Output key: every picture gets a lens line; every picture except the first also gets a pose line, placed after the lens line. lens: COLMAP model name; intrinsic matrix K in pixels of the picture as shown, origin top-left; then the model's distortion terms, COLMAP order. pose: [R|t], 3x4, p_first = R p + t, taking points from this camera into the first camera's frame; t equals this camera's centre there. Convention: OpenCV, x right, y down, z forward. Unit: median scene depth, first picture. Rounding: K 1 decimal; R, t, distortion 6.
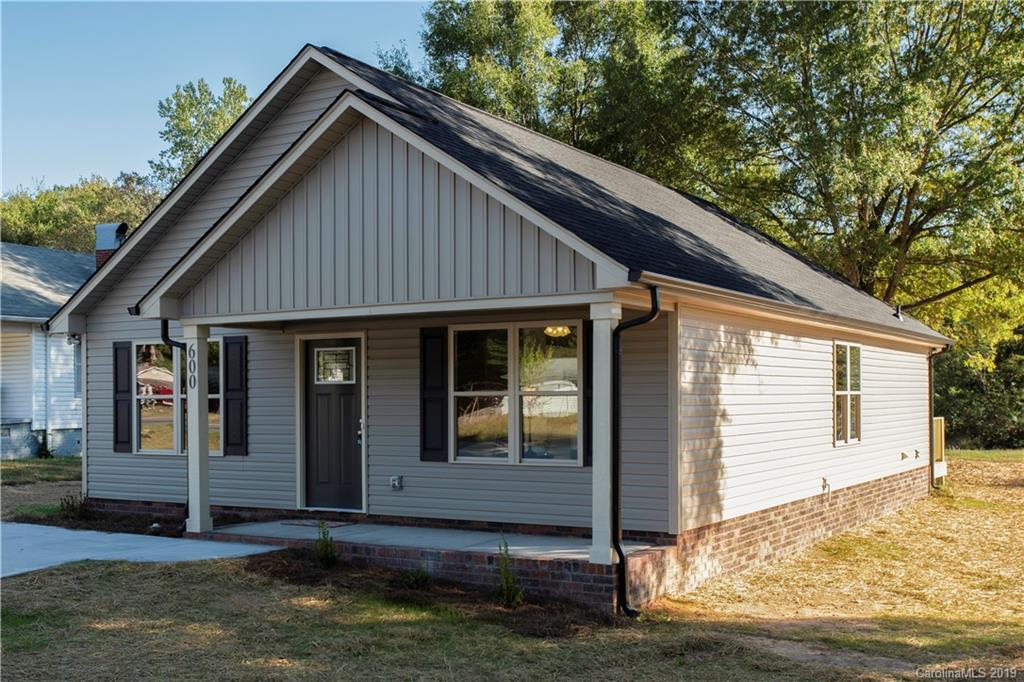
lens RADIAL K [[1103.1, 0, 512.2], [0, 1103.1, 344.6], [0, 0, 1]] dist [-0.002629, 0.000000]
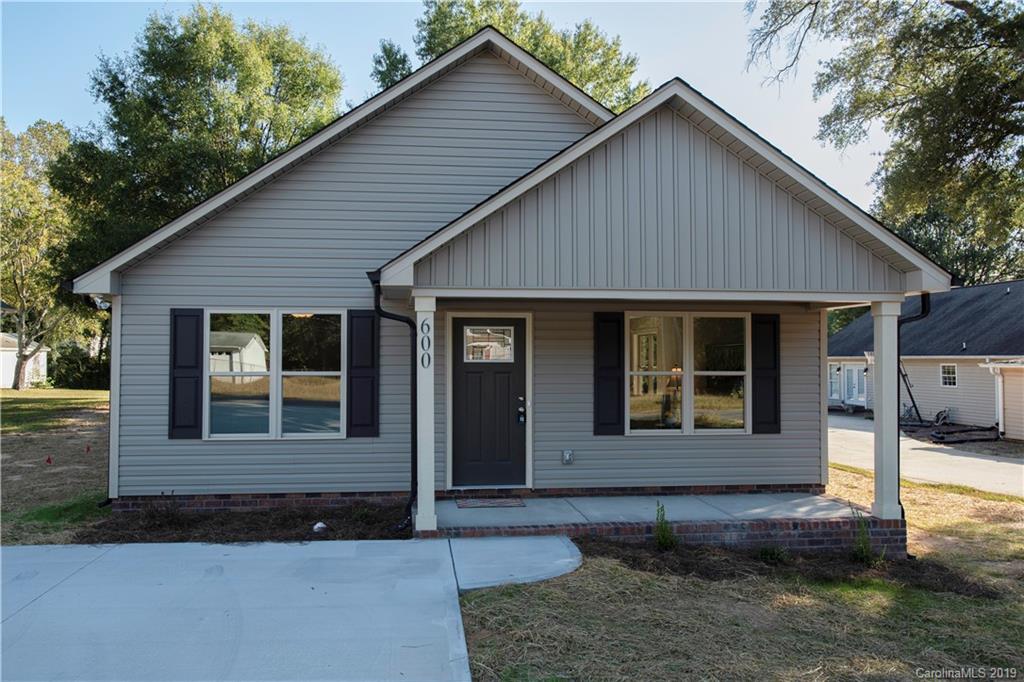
lens RADIAL K [[708.3, 0, 507.1], [0, 708.3, 309.4], [0, 0, 1]] dist [-0.007435, 0.010140]
pose [[0.807277, 0.051229, 0.587945, -0.563026], [-0.035325, 0.998634, -0.038510, 0.012130], [-0.589114, 0.010319, 0.807984, 0.485371]]
